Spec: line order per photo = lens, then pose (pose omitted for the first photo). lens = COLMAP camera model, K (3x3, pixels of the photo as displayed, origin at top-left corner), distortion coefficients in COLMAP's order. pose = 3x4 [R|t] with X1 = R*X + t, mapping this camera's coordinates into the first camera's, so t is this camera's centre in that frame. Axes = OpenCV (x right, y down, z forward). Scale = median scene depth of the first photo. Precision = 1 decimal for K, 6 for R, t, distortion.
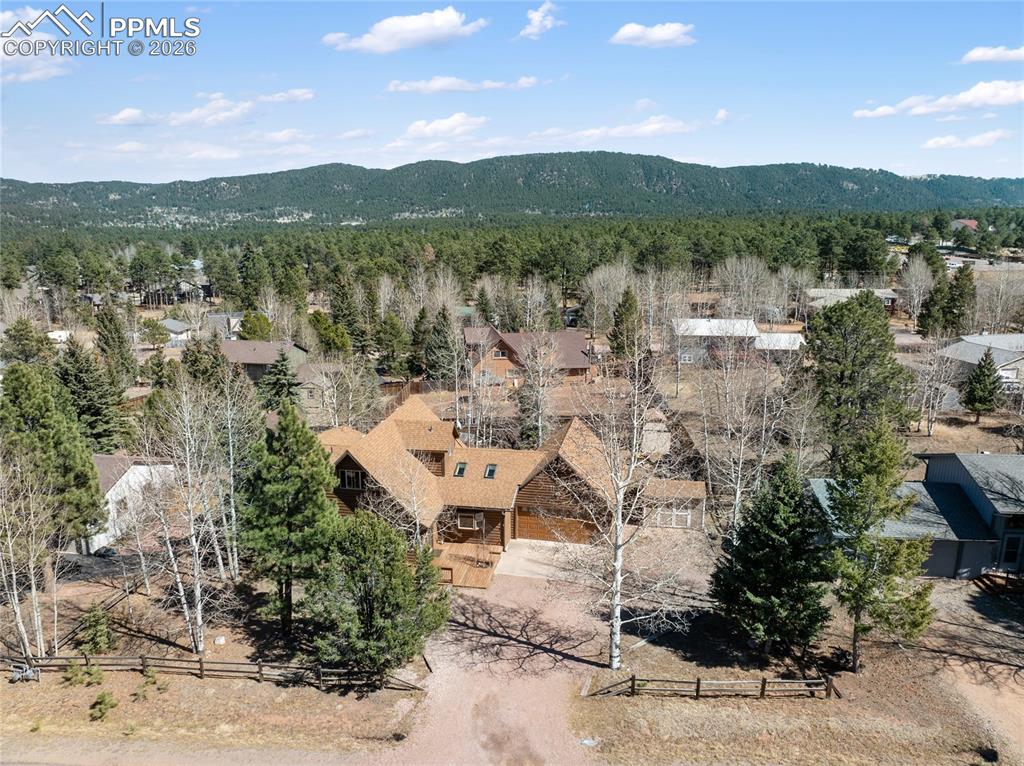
lens RADIAL K [[736.8, 0, 512.3], [0, 736.8, 372.5], [0, 0, 1]] dist [-0.059132, 0.019429]
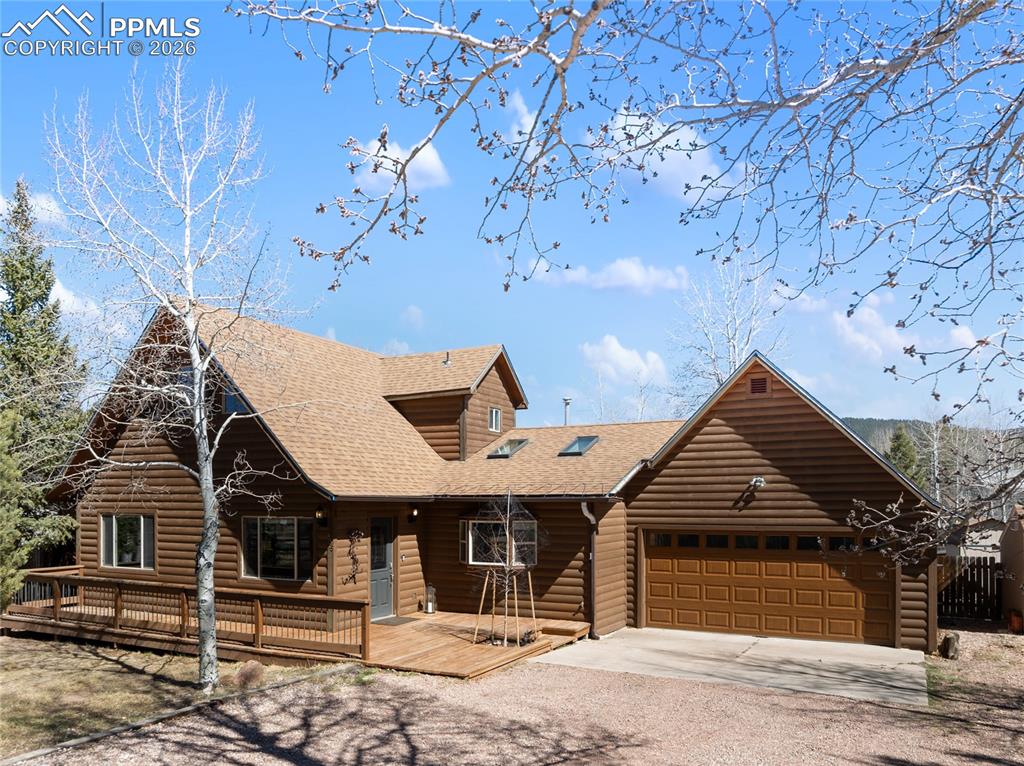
lens RADIAL K [[767.1, 0, 498.2], [0, 767.1, 497.0], [0, 0, 1]] dist [-0.065248, 0.025365]
pose [[0.951840, -0.004531, -0.306562, 0.075416], [-0.058868, 0.978586, -0.197242, 0.334012], [0.300891, 0.205790, 0.931190, 0.846114]]
